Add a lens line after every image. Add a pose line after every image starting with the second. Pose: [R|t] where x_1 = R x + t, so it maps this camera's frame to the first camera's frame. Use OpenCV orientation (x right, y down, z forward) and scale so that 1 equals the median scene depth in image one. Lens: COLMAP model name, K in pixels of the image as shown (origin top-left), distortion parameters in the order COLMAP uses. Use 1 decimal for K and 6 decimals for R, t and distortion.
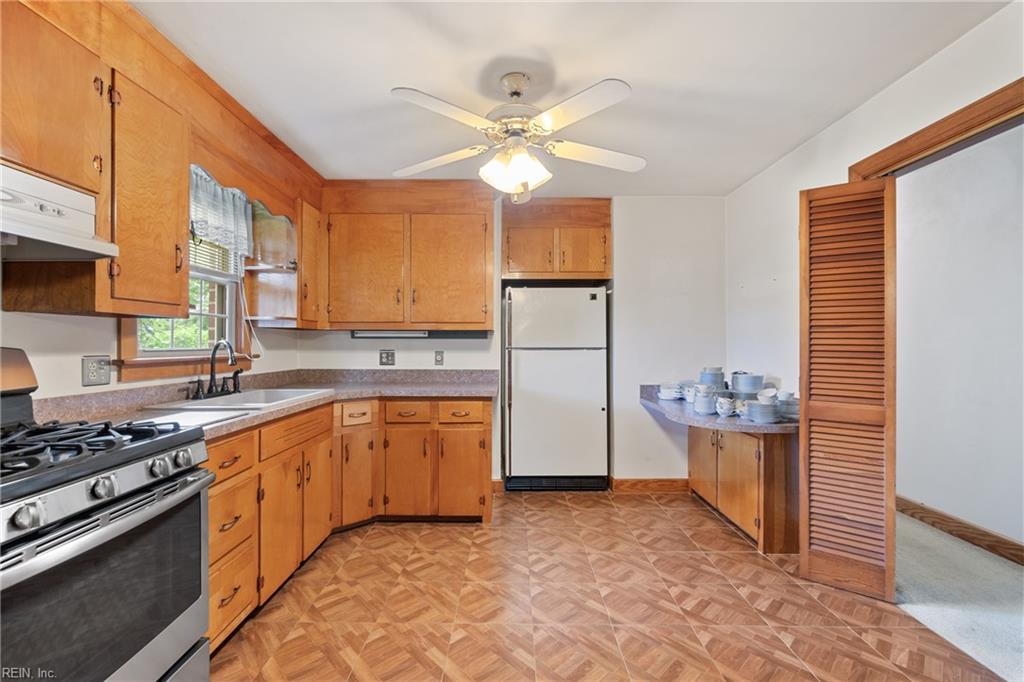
lens RADIAL K [[443.7, 0, 507.7], [0, 443.7, 342.1], [0, 0, 1]] dist [-0.000837, -0.000323]
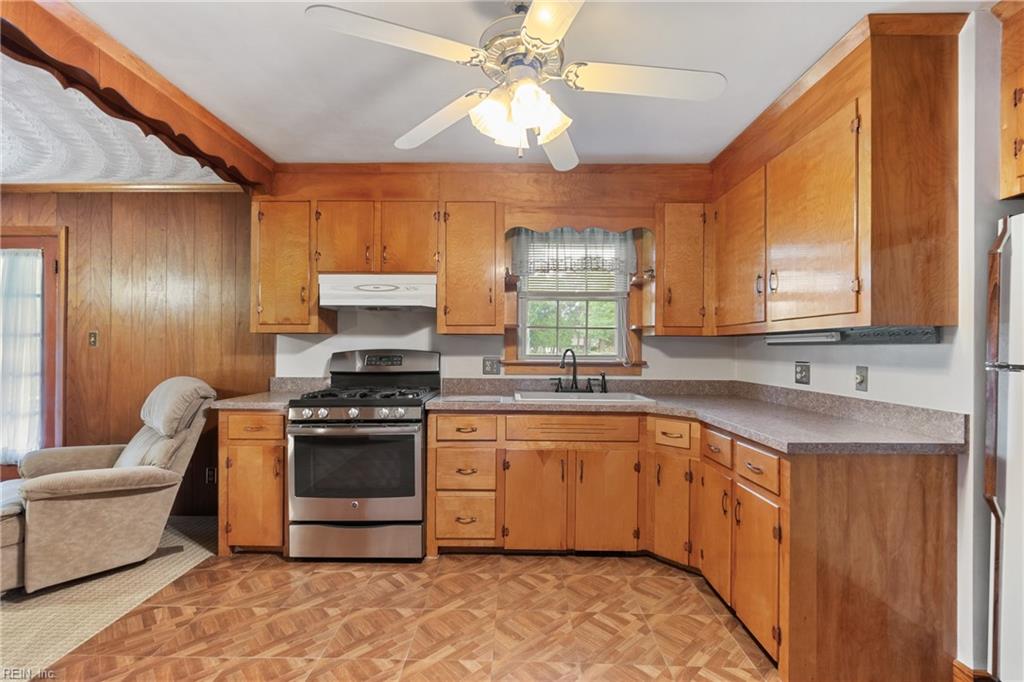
lens RADIAL K [[446.8, 0, 510.7], [0, 446.8, 347.4], [0, 0, 1]] dist [-0.003563, -0.000563]
pose [[-0.009376, -0.004418, -0.999946, 0.522103], [-0.000315, 0.999990, -0.004415, -0.001091], [0.999956, 0.000274, -0.009377, 0.689706]]
